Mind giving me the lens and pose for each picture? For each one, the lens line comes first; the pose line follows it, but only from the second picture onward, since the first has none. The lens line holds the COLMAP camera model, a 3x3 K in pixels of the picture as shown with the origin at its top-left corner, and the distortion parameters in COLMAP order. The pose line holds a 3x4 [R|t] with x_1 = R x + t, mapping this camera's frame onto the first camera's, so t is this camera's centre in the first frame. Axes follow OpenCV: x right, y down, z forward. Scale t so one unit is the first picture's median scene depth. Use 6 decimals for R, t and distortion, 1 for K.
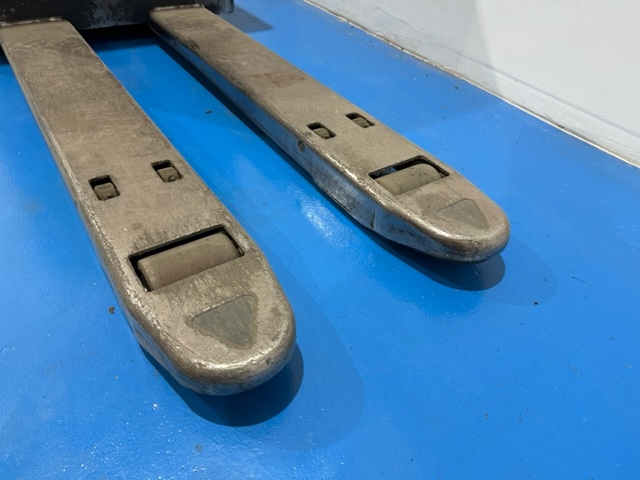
lens RADIAL K [[448.7, 0, 320.0], [0, 448.7, 240.0], [0, 0, 1]] dist [-0.002781, -0.001886]
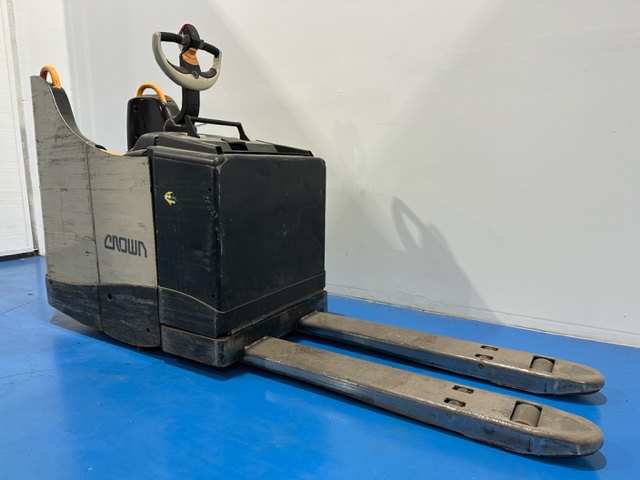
lens RADIAL K [[448.7, 0, 320.0], [0, 448.7, 240.0], [0, 0, 1]] dist [-0.002781, -0.001886]
pose [[0.916039, -0.138896, 0.376272, -0.960950], [0.314315, 0.831353, -0.458321, 0.008180], [-0.249156, 0.538107, 0.805209, -0.512258]]
